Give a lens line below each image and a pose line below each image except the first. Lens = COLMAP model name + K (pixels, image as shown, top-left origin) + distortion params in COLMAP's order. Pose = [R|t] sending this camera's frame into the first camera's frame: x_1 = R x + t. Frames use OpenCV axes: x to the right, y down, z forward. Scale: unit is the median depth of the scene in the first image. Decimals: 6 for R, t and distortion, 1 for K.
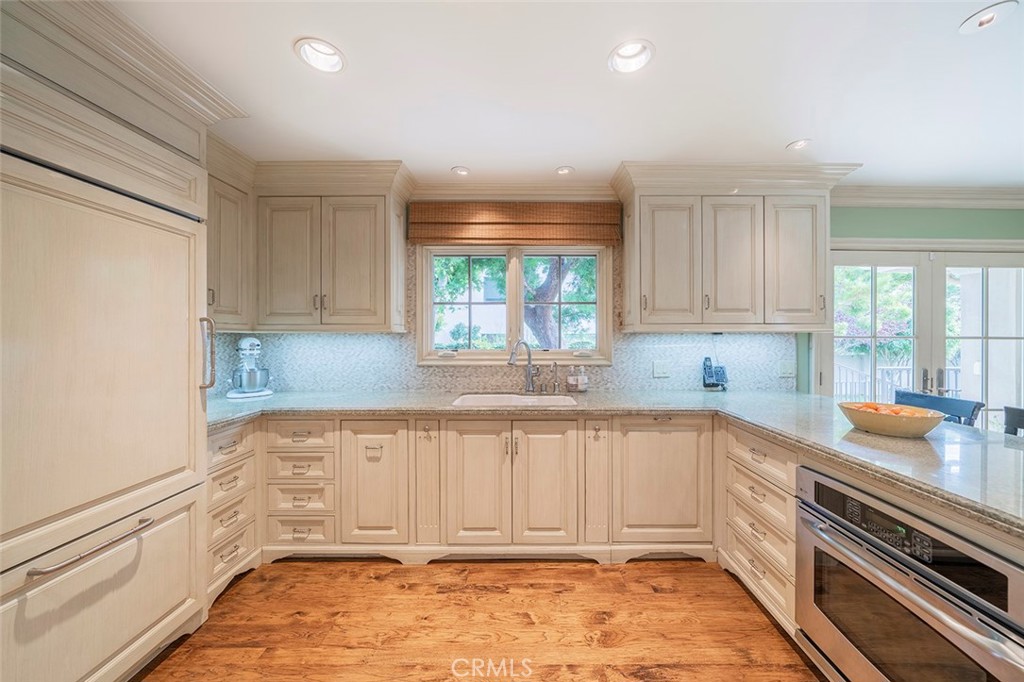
lens RADIAL K [[344.3, 0, 520.7], [0, 344.3, 342.4], [0, 0, 1]] dist [-0.000172, -0.000019]
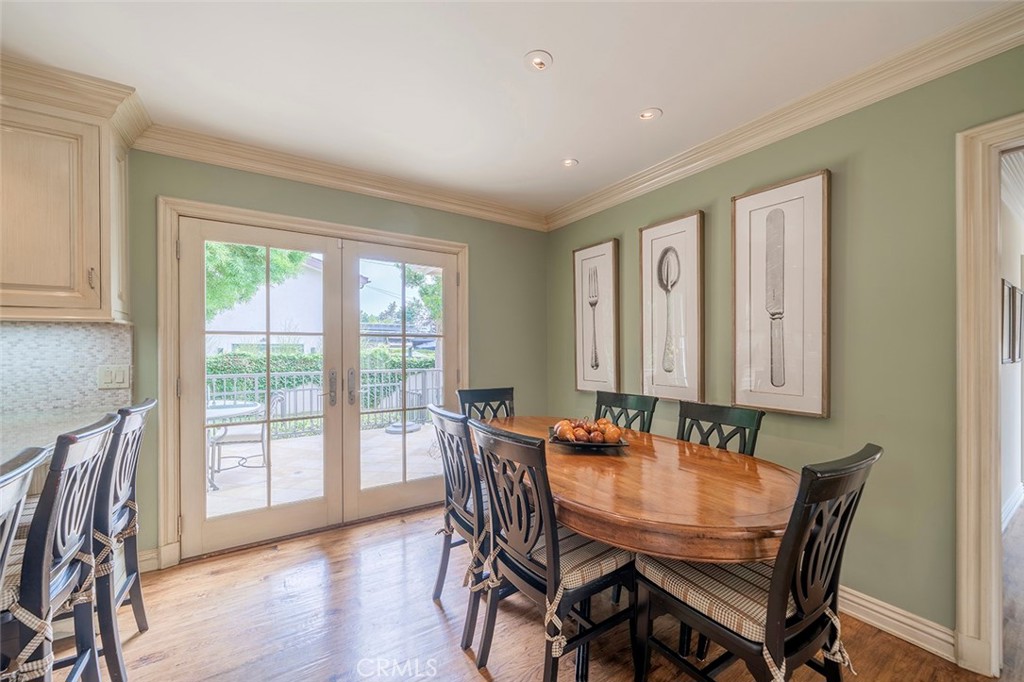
lens RADIAL K [[386.4, 0, 508.5], [0, 386.4, 344.2], [0, 0, 1]] dist [-0.002595, -0.000151]
pose [[0.845408, 0.002660, 0.534115, 1.352463], [0.004435, 0.999918, -0.011999, 0.032341], [-0.534103, 0.012513, 0.845327, -0.106638]]
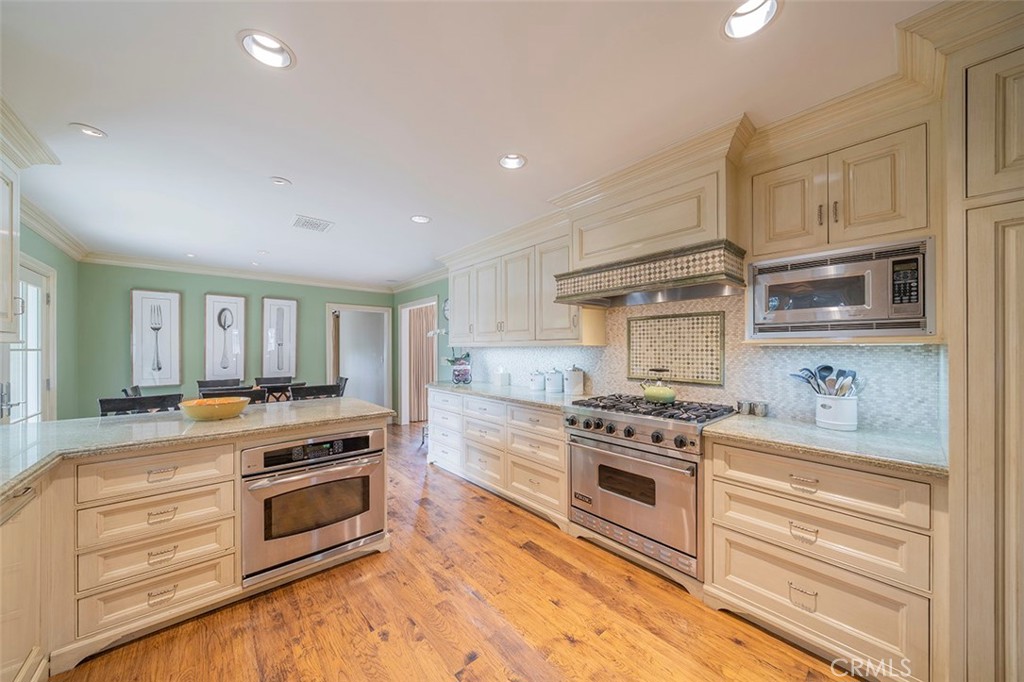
lens RADIAL K [[344.3, 0, 511.3], [0, 344.3, 347.7], [0, 0, 1]] dist [-0.000172, -0.000019]
pose [[-0.669076, 0.006716, 0.743164, -0.580873], [0.006868, 0.999972, -0.002853, -0.008064], [-0.743162, 0.003195, -0.669104, 0.805045]]
